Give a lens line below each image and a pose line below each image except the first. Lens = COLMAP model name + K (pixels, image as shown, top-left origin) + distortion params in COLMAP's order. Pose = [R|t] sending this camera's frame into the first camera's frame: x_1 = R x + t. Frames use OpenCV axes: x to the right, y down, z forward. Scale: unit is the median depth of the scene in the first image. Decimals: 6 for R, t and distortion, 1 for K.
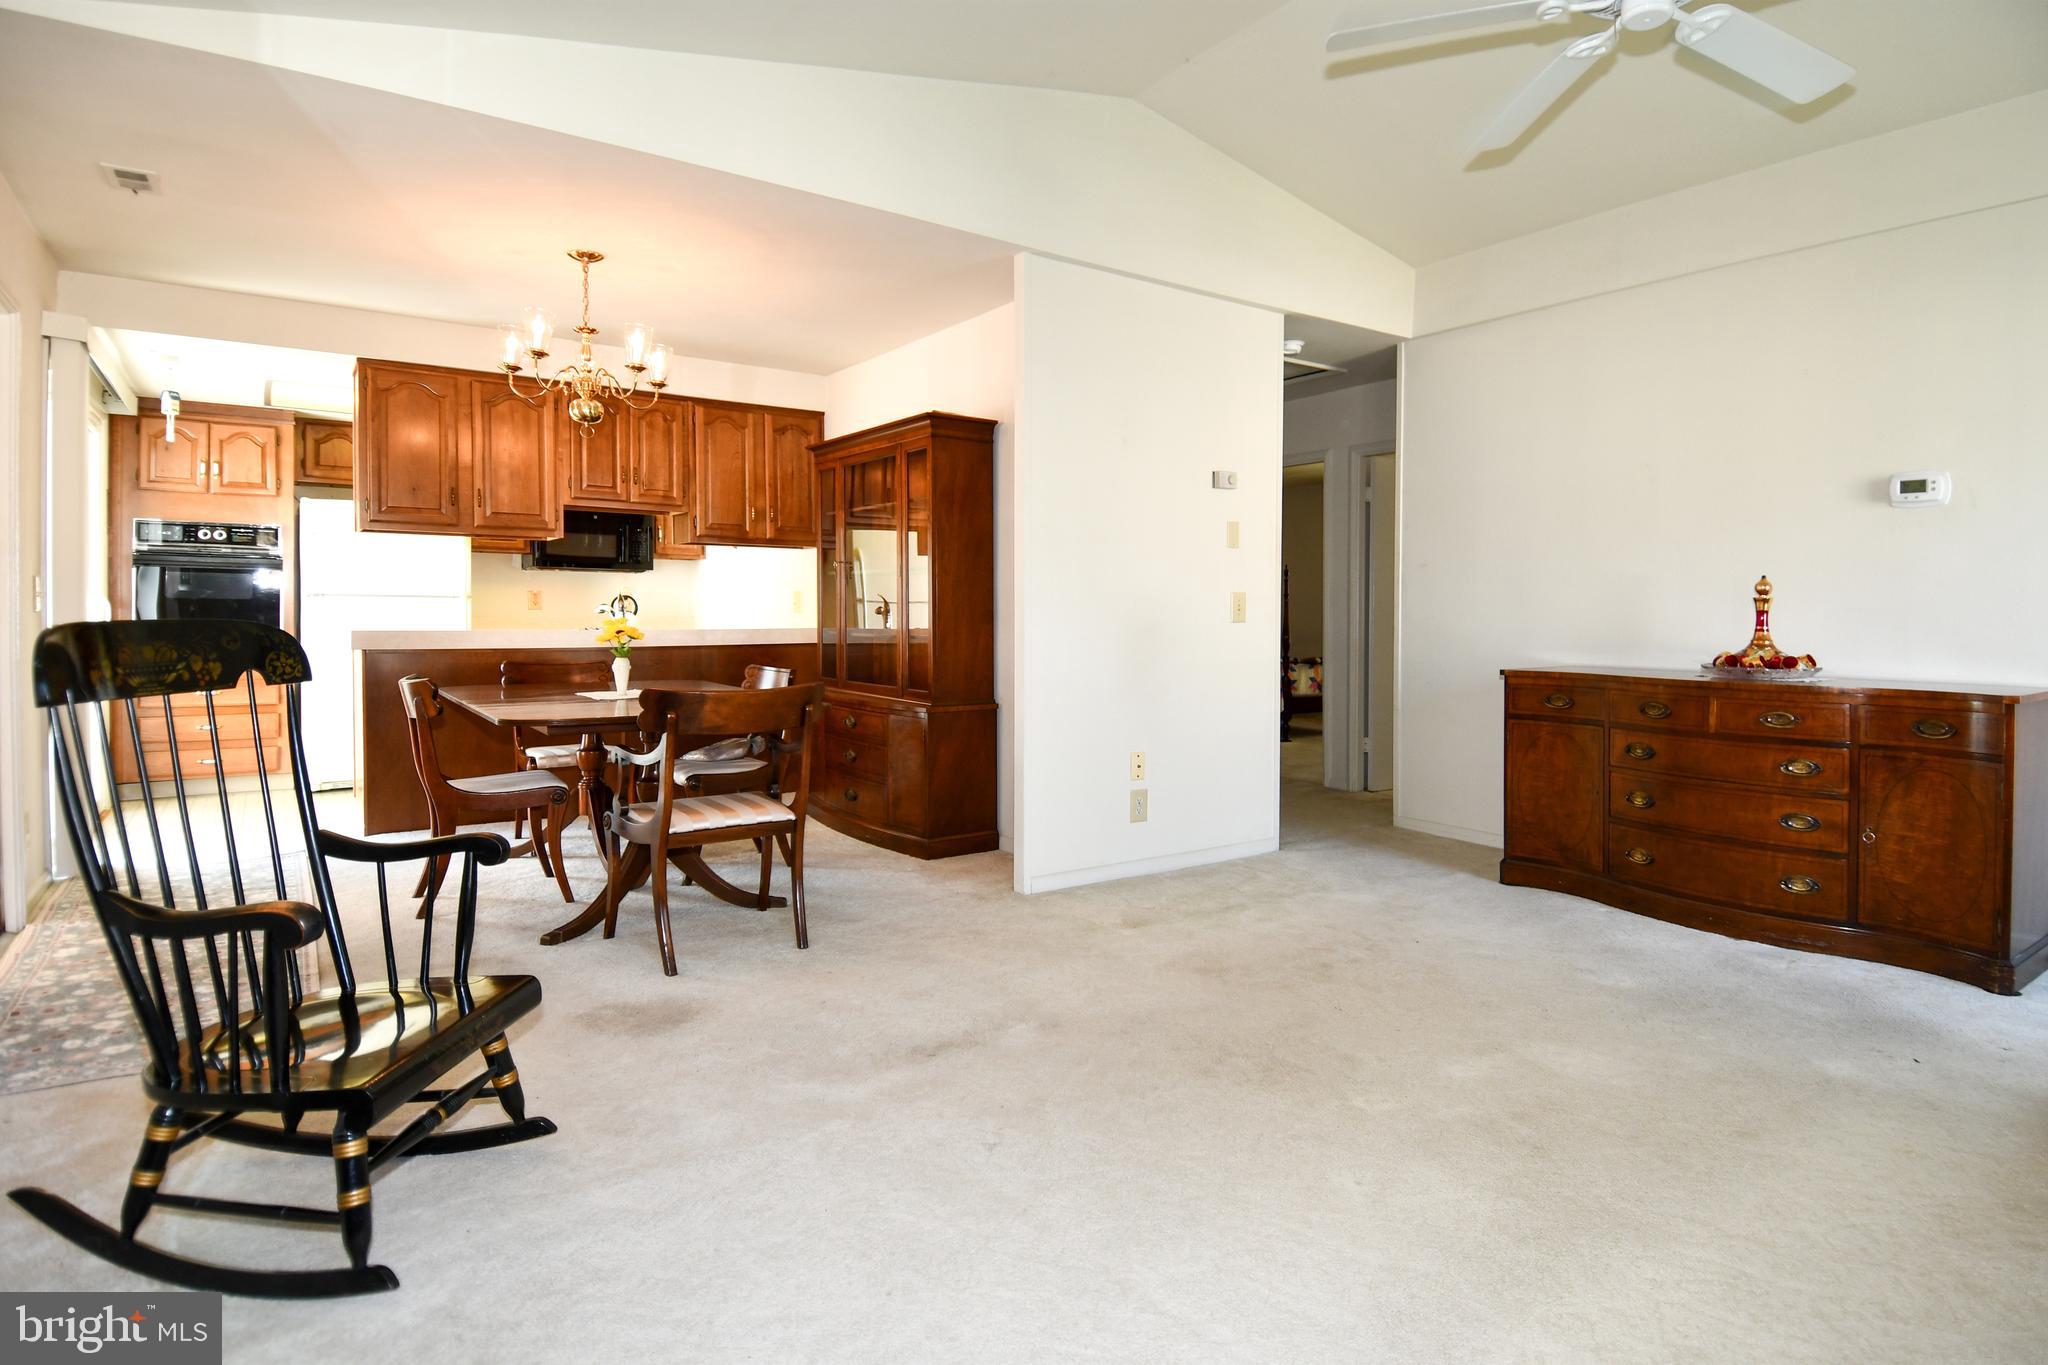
lens RADIAL K [[1108.8, 0, 1052.7], [0, 1108.8, 660.8], [0, 0, 1]] dist [0.005078, -0.041102]
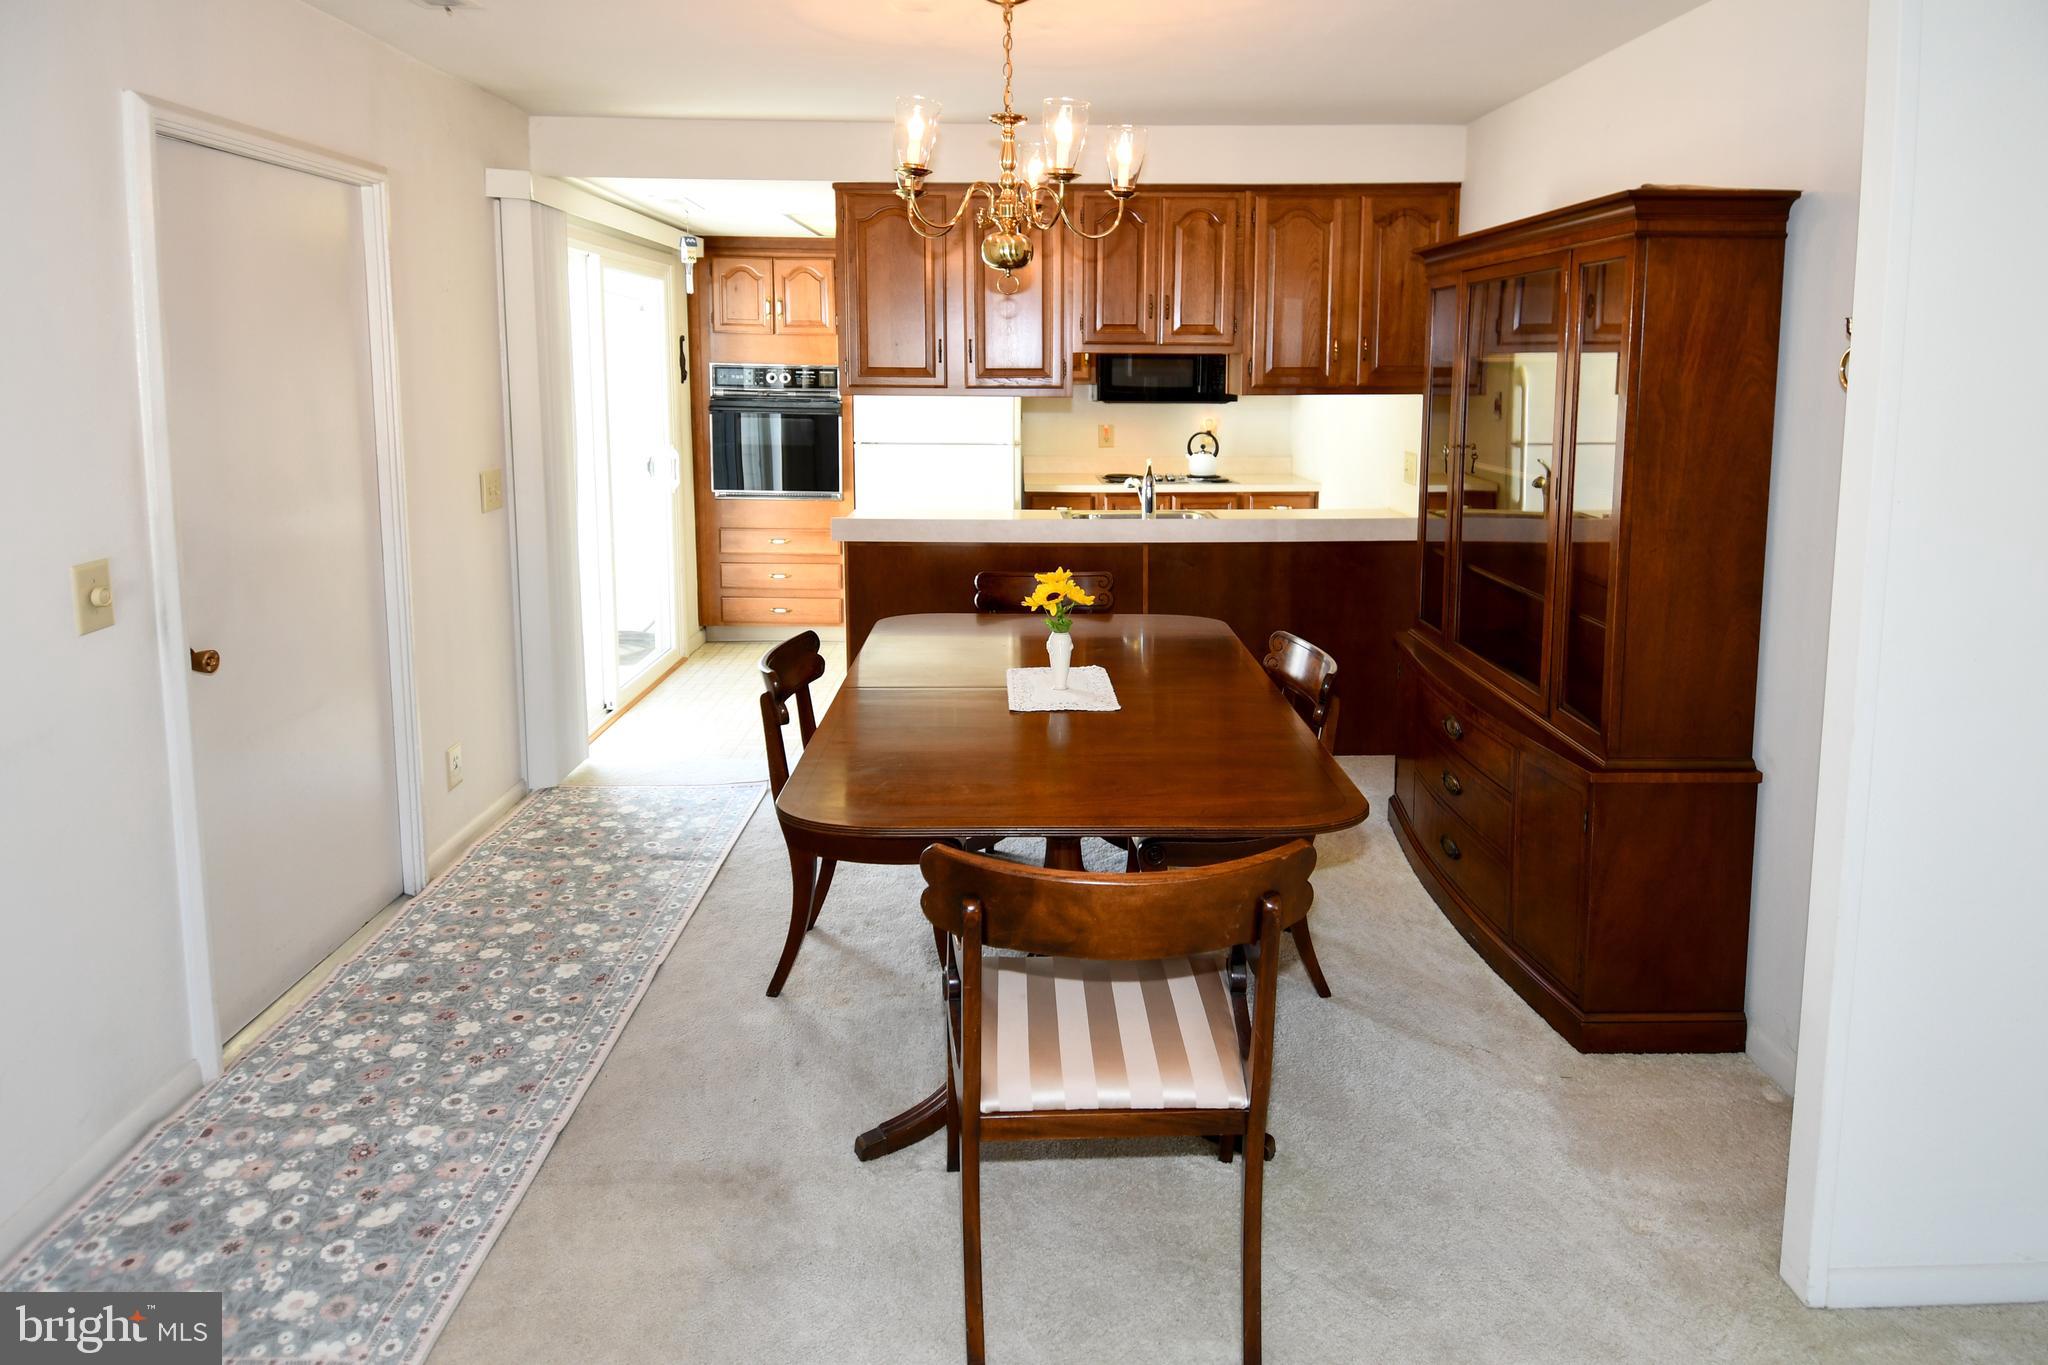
lens RADIAL K [[1055.1, 0, 1045.6], [0, 1055.1, 483.9], [0, 0, 1]] dist [-0.000591, -0.002292]
pose [[0.804337, 0.071040, -0.589912, -0.031352], [-0.020240, 0.995527, 0.092288, -0.115398], [0.593829, -0.062291, 0.802176, 0.404561]]
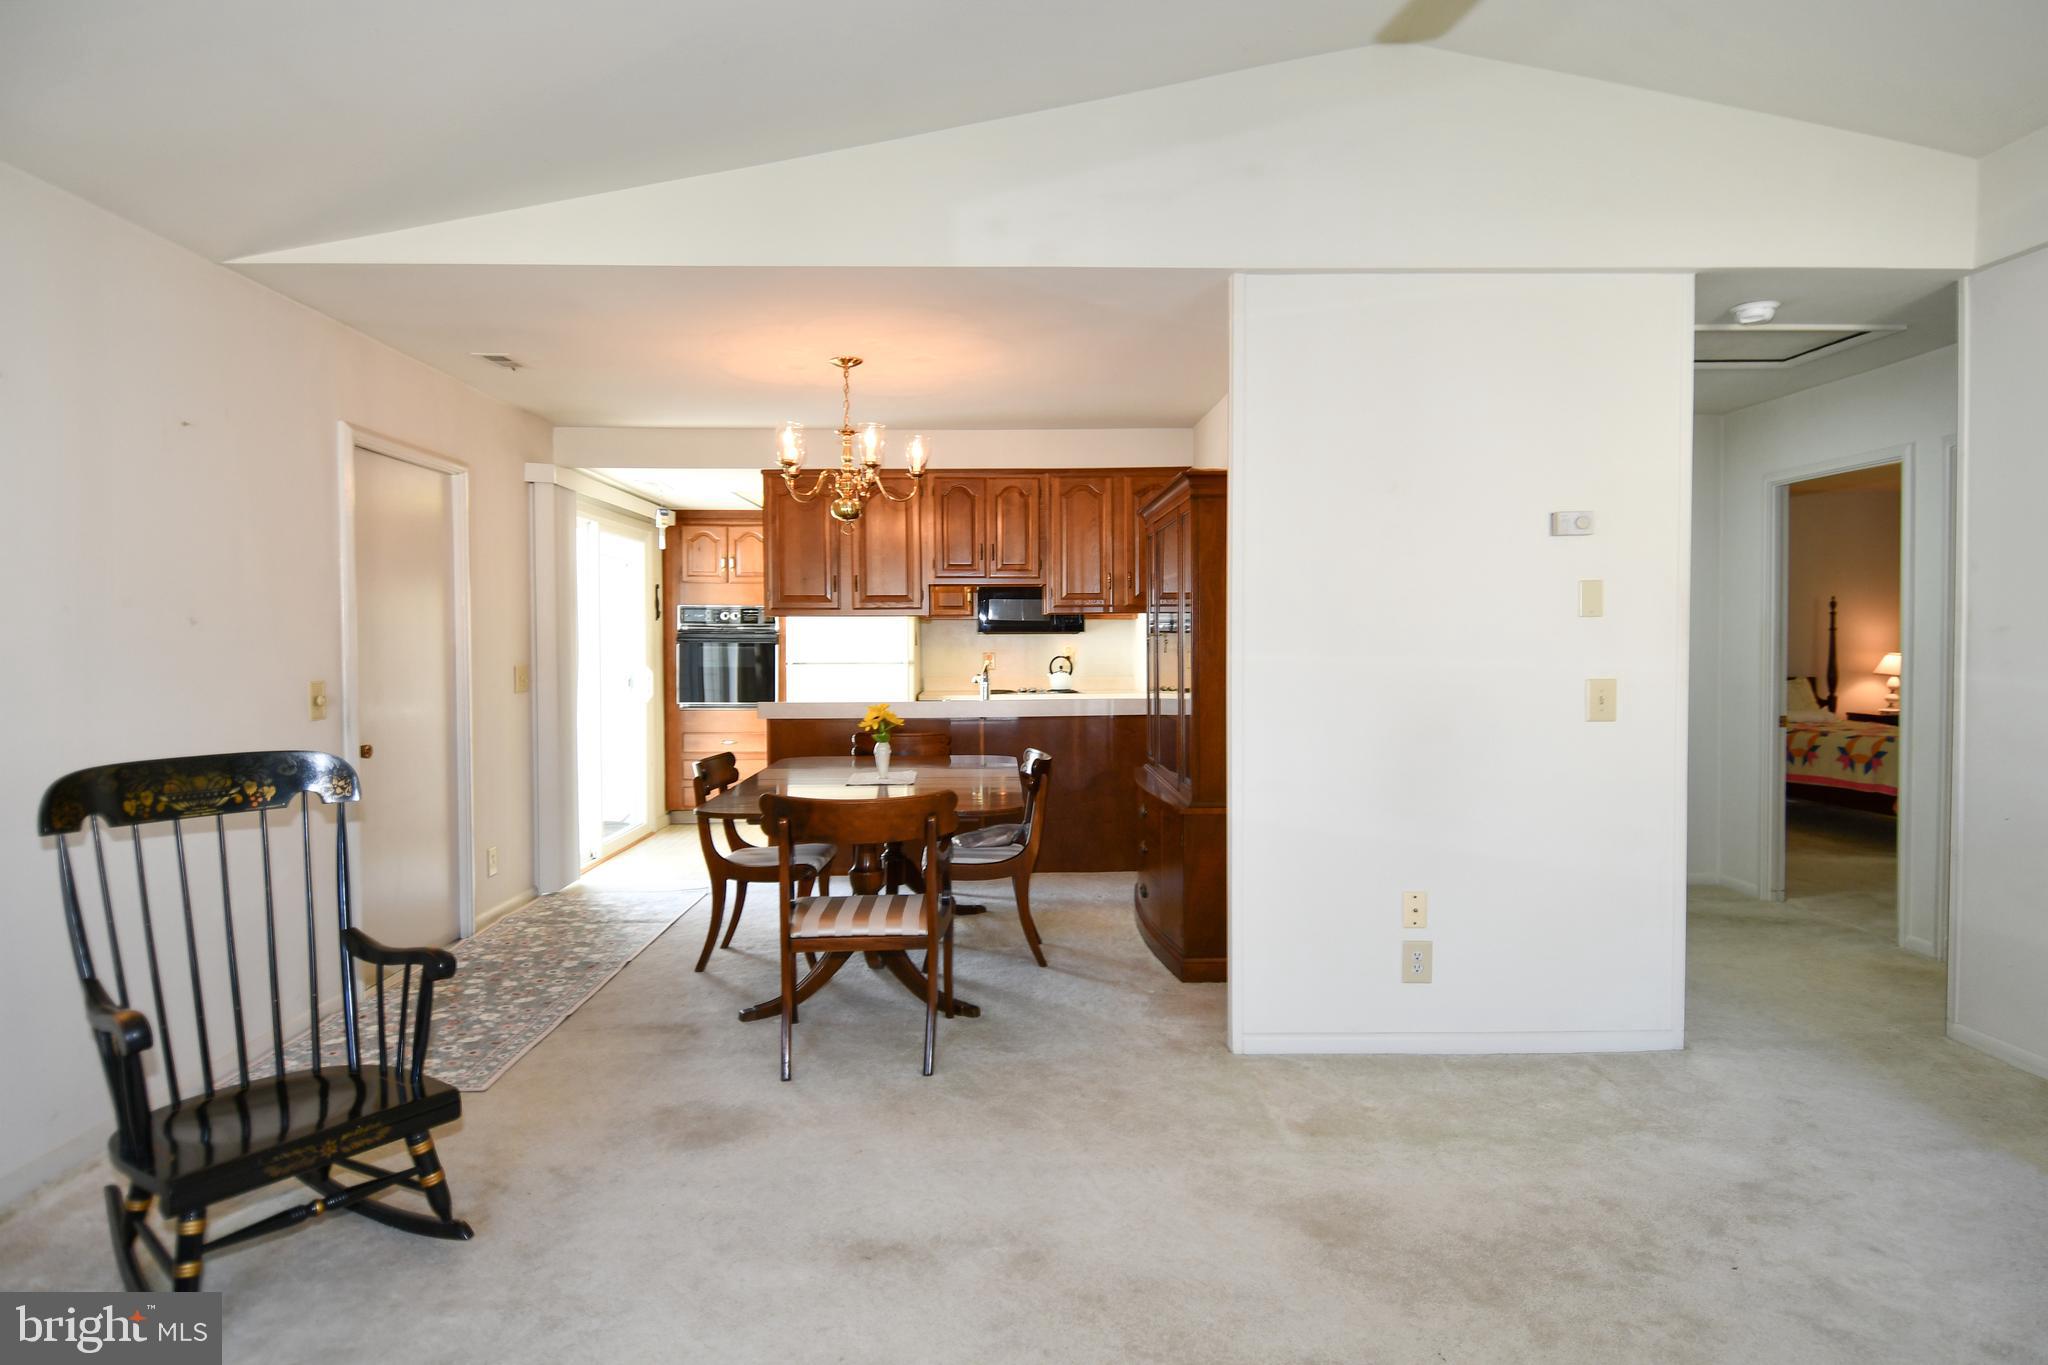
lens RADIAL K [[1100.4, 0, 1057.1], [0, 1100.4, 674.6], [0, 0, 1]] dist [-0.029373, -0.000844]
pose [[0.811606, 0.011016, -0.584102, 0.271075], [-0.013156, 0.999913, 0.000578, -0.055284], [0.584058, 0.007216, 0.811680, 0.209382]]
